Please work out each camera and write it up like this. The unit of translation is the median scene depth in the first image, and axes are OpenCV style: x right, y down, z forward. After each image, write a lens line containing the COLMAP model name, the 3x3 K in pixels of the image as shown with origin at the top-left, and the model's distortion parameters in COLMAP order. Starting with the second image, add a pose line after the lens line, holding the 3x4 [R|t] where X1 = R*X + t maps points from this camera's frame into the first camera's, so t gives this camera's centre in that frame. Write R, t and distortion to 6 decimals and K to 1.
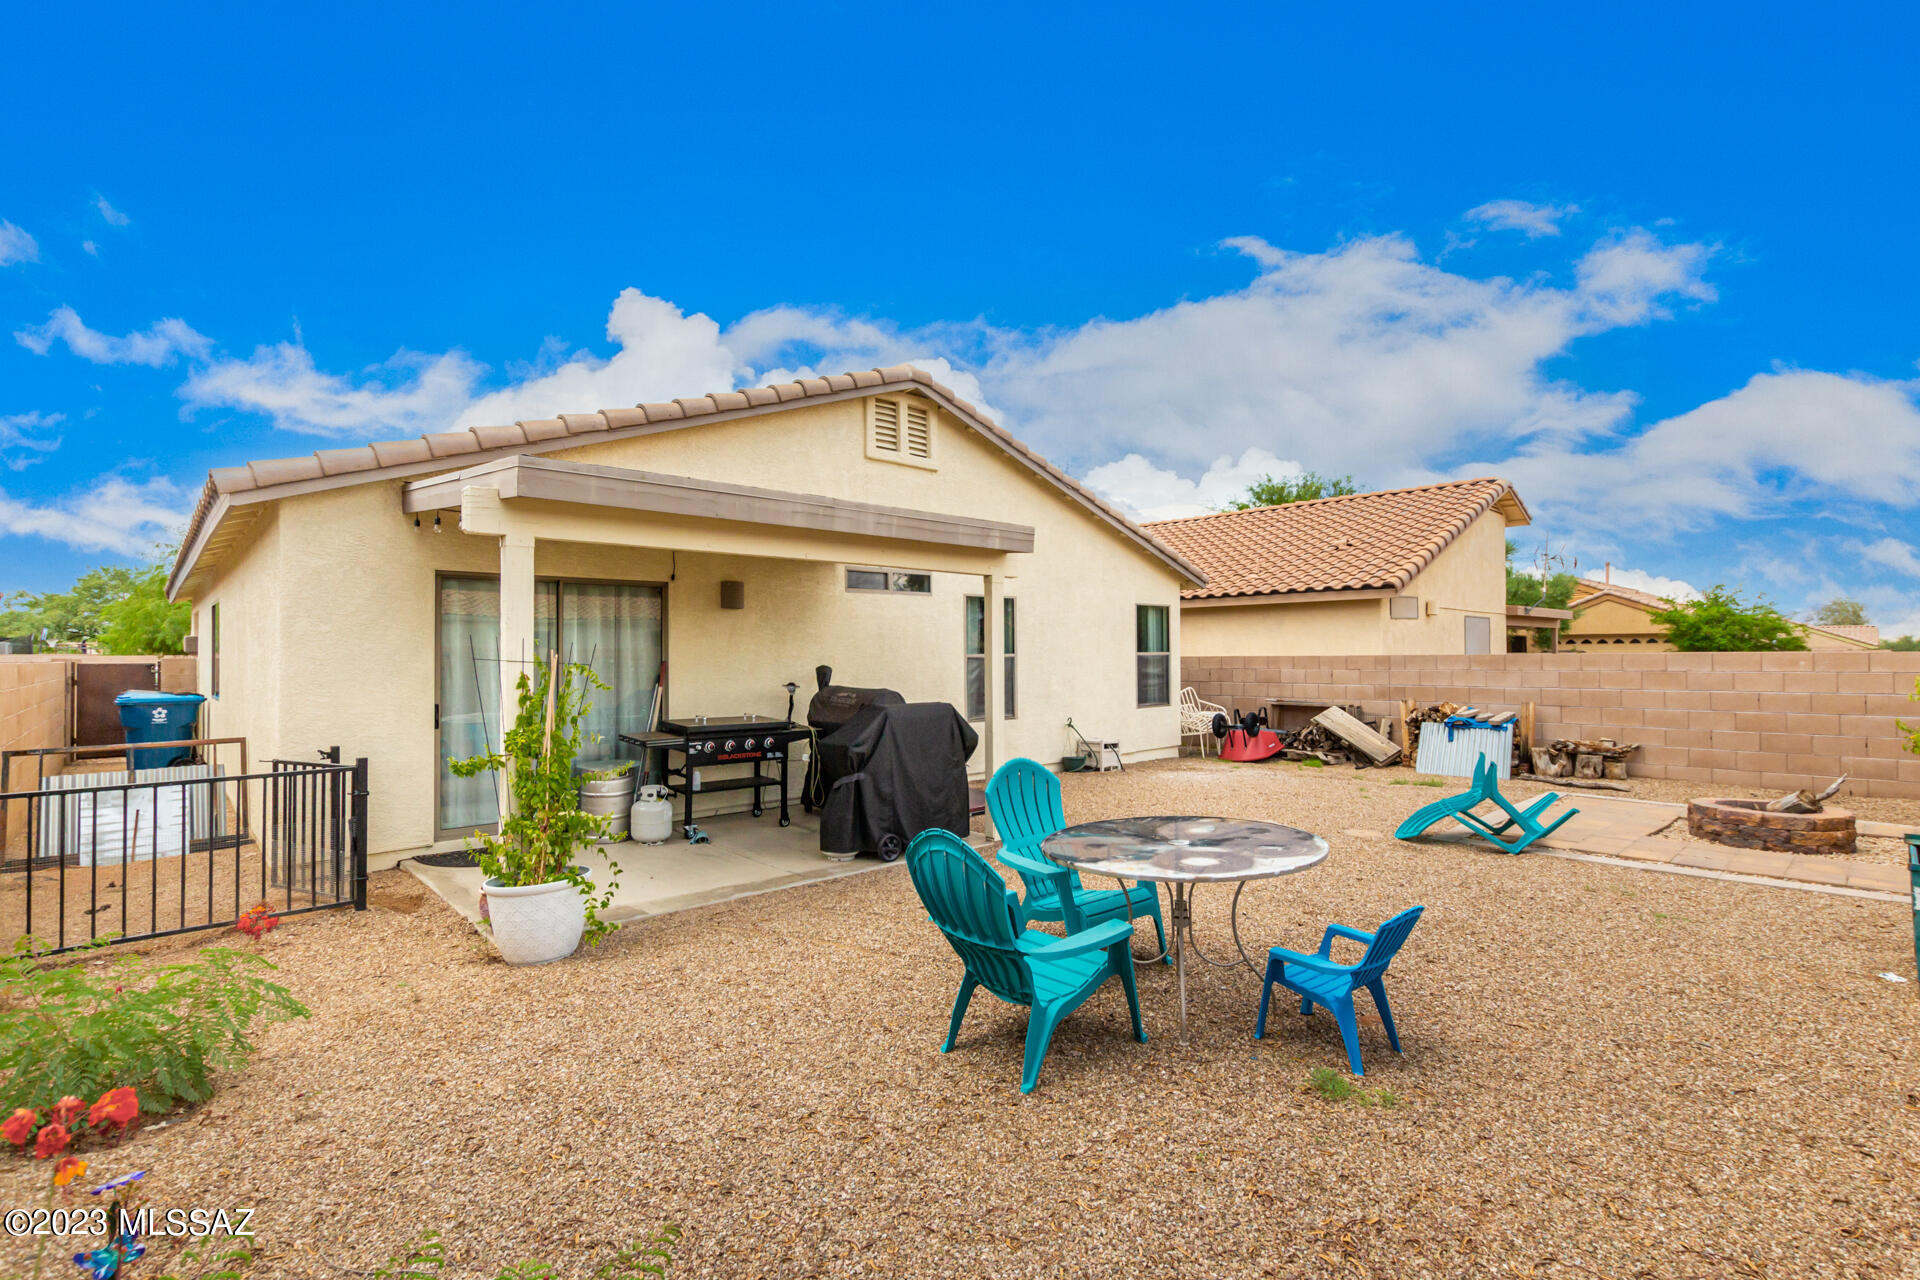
lens RADIAL K [[886.0, 0, 954.9], [0, 886.0, 633.3], [0, 0, 1]] dist [0.002344, 0.000553]
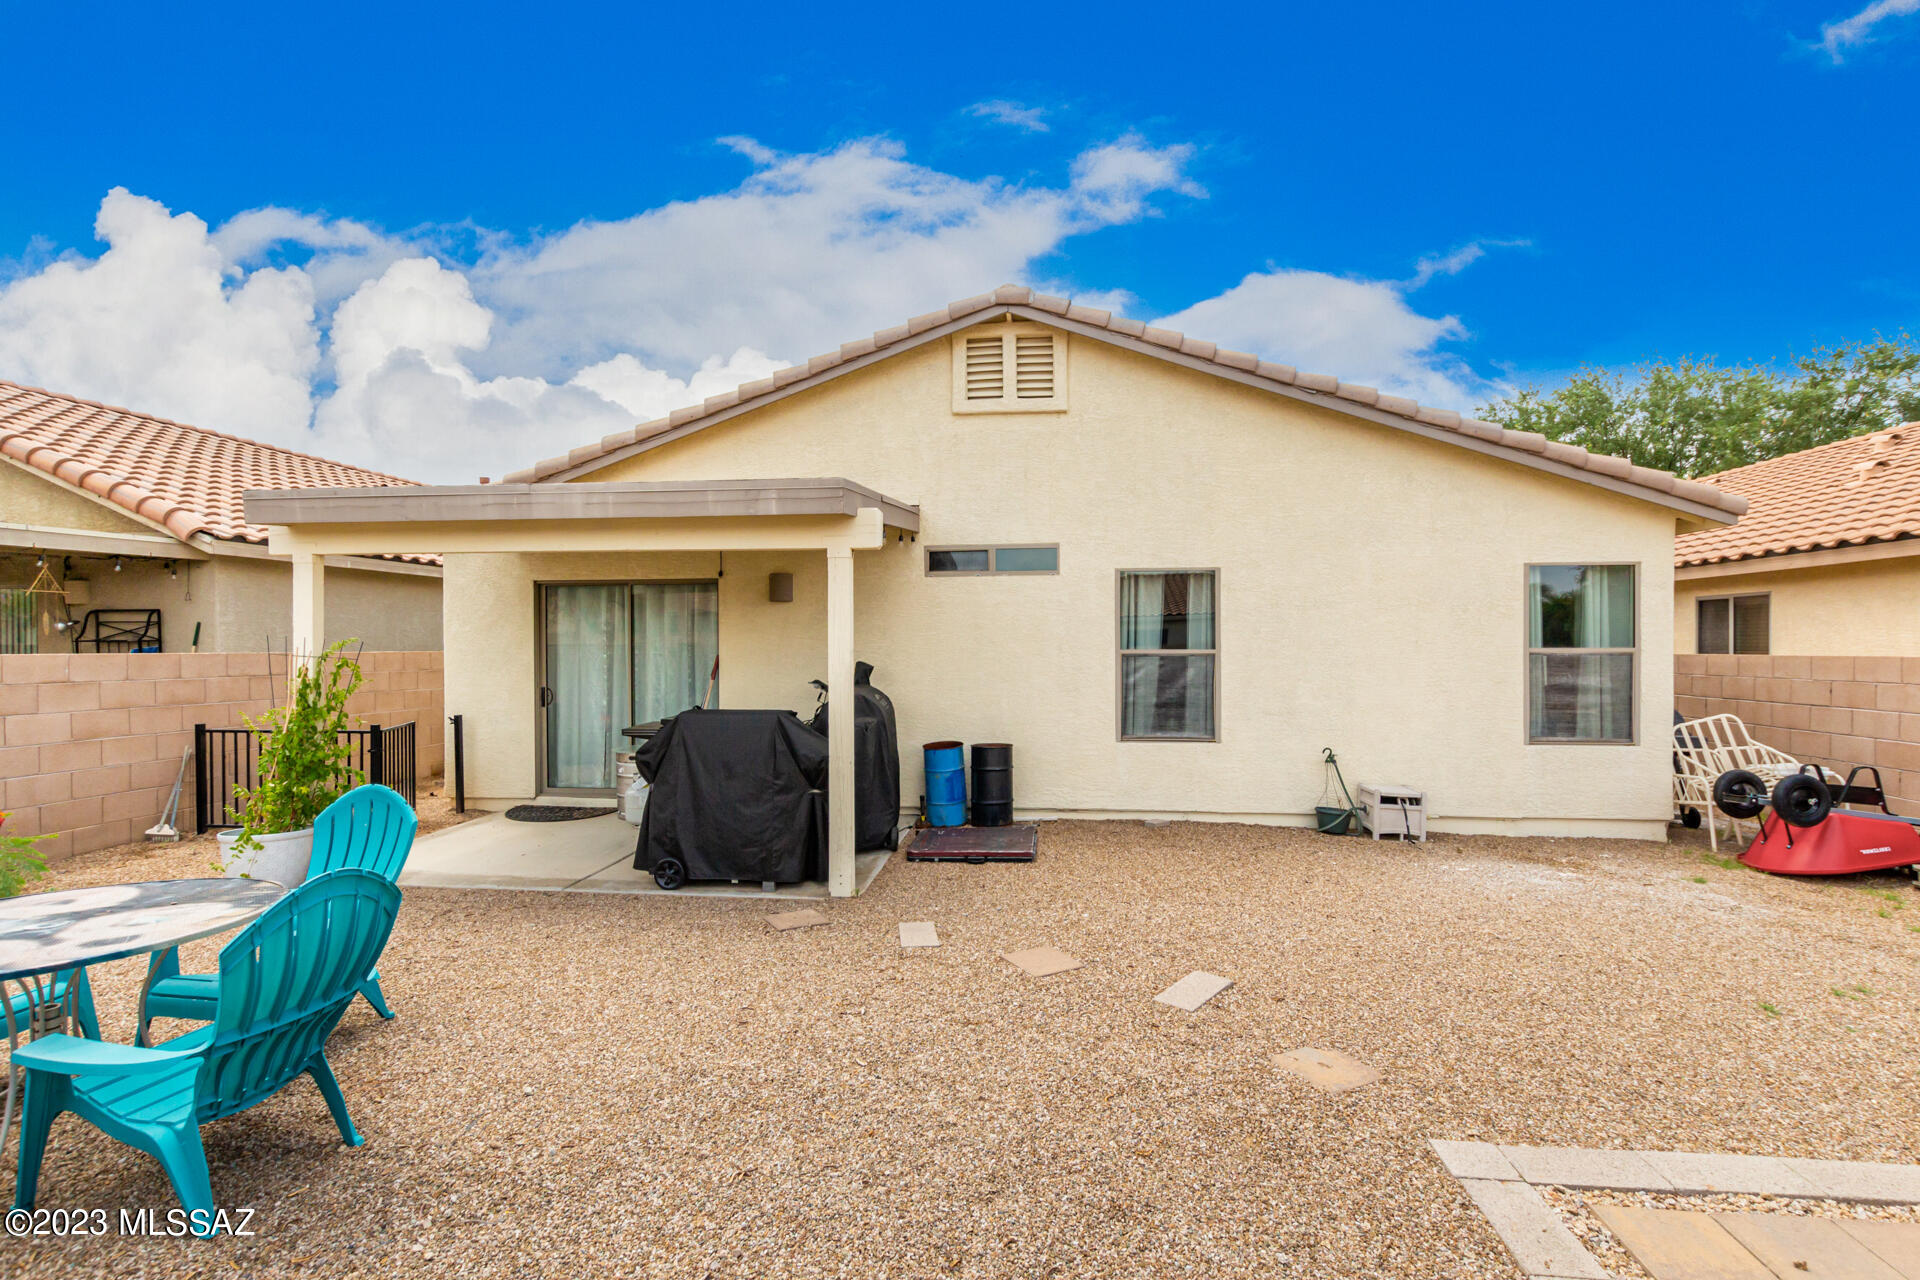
lens RADIAL K [[877.1, 0, 959.2], [0, 877.1, 646.5], [0, 0, 1]] dist [0.001724, 0.000180]
pose [[0.653273, 0.006636, -0.757093, 0.531131], [0.015156, 0.999647, 0.021840, 0.003135], [0.756971, -0.025742, 0.652942, 0.456508]]
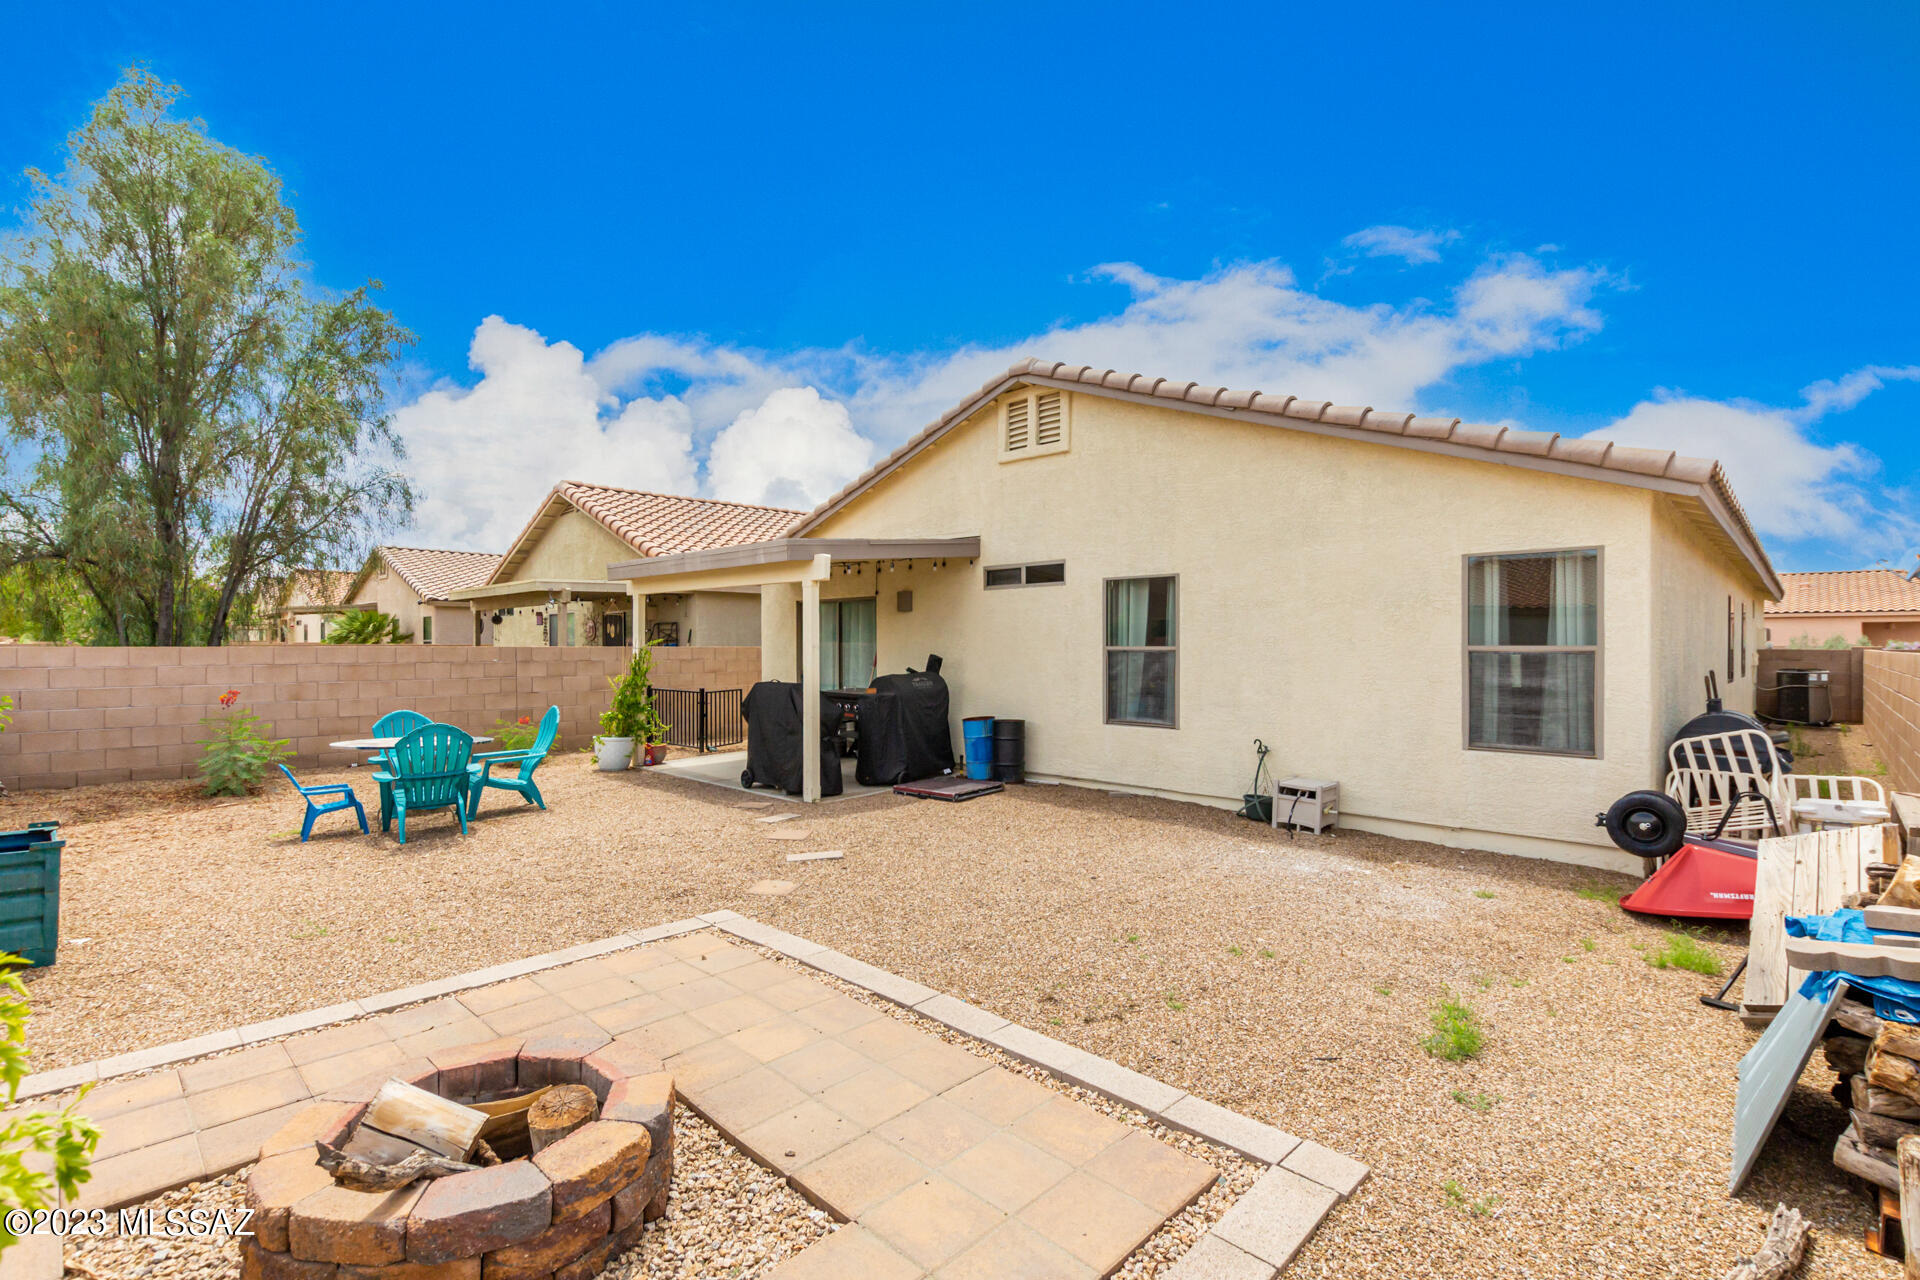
lens RADIAL K [[886.0, 0, 954.9], [0, 886.0, 633.3], [0, 0, 1]] dist [0.002344, 0.000553]
pose [[0.051787, -0.004317, -0.998649, 0.973695], [0.024575, 0.999693, -0.003047, 0.010749], [0.998356, -0.024384, 0.051877, 0.882688]]
